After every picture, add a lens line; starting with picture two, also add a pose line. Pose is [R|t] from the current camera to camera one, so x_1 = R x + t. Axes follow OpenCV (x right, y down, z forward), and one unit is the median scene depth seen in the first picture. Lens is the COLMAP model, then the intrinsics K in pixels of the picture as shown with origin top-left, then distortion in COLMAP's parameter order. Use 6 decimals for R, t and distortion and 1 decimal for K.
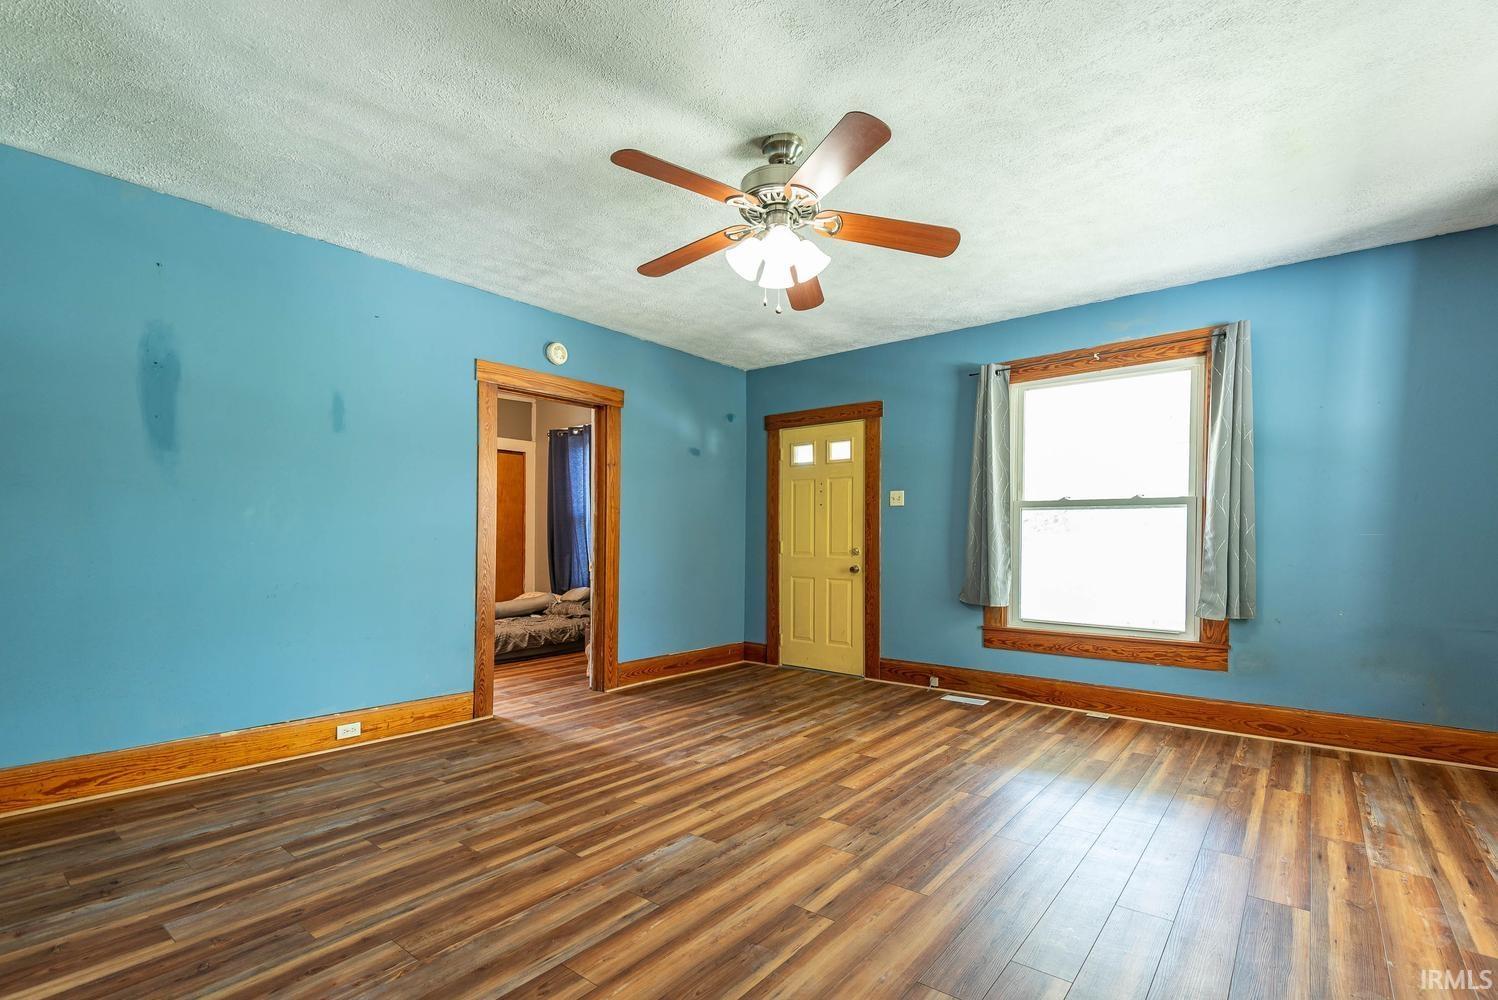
lens RADIAL K [[693.3, 0, 763.4], [0, 693.3, 528.4], [0, 0, 1]] dist [0.027790, -0.013823]
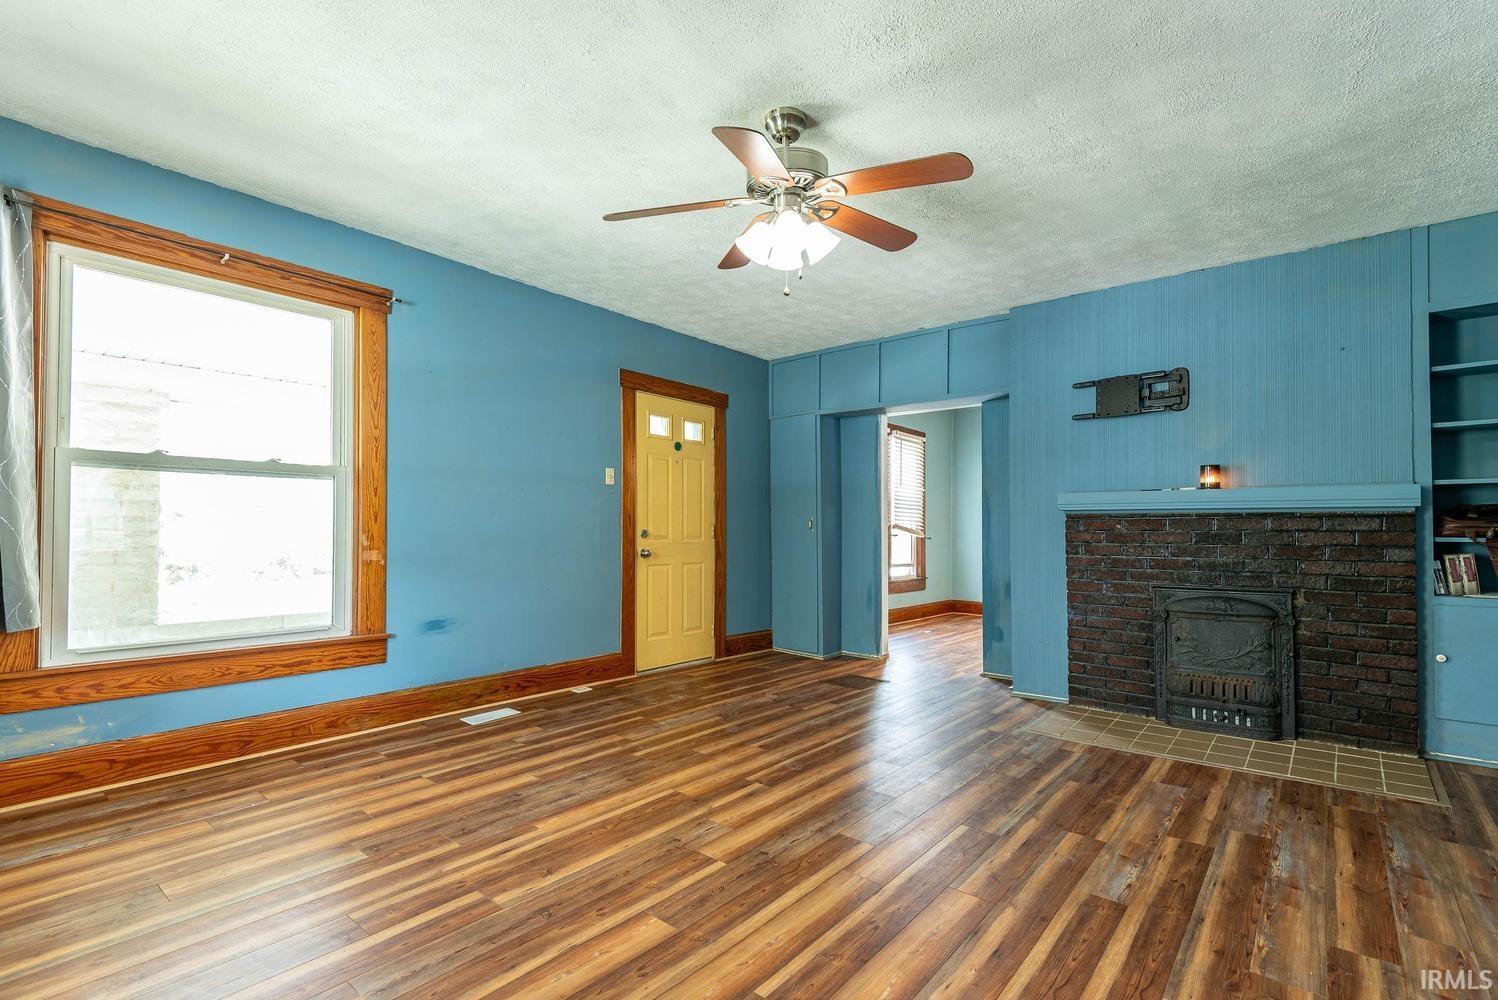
lens RADIAL K [[693.3, 0, 759.8], [0, 693.3, 526.4], [0, 0, 1]] dist [0.027790, -0.013823]
pose [[-0.999494, -0.012161, 0.029389, 0.021320], [-0.012782, 0.999697, -0.021035, 0.030999], [-0.029124, -0.021400, -0.999347, 1.798500]]
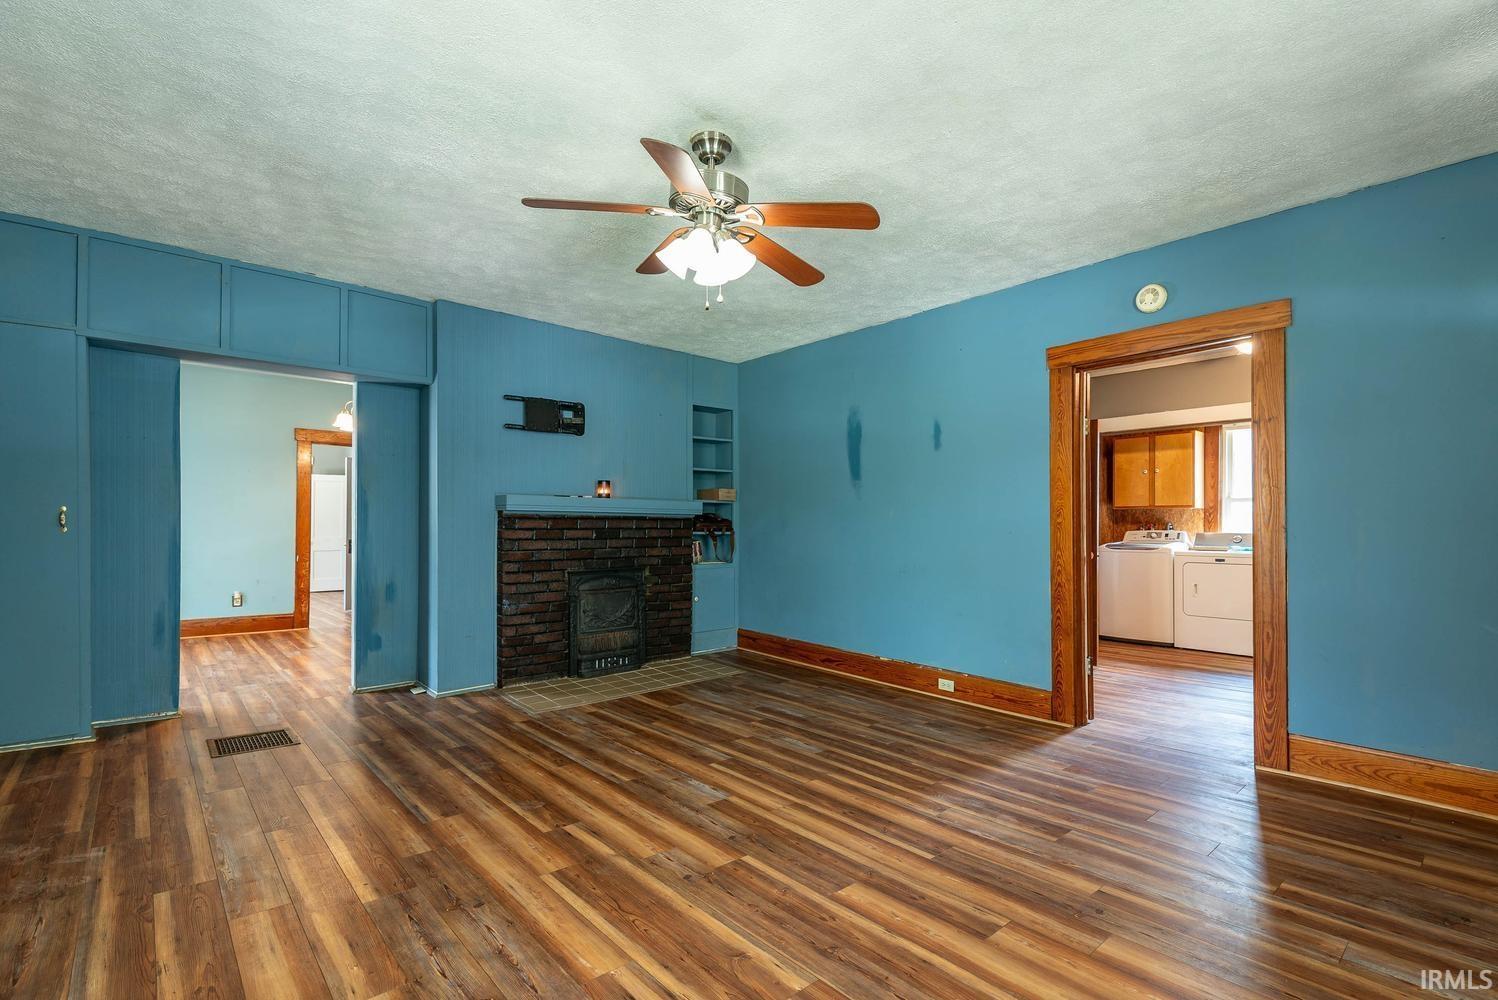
lens RADIAL K [[693.3, 0, 754.4], [0, 693.3, 525.9], [0, 0, 1]] dist [0.027790, -0.013823]
pose [[-0.179192, -0.007631, -0.983785, 0.917193], [0.006938, 0.999935, -0.009020, 0.012635], [0.983790, -0.008441, -0.179127, 1.145596]]
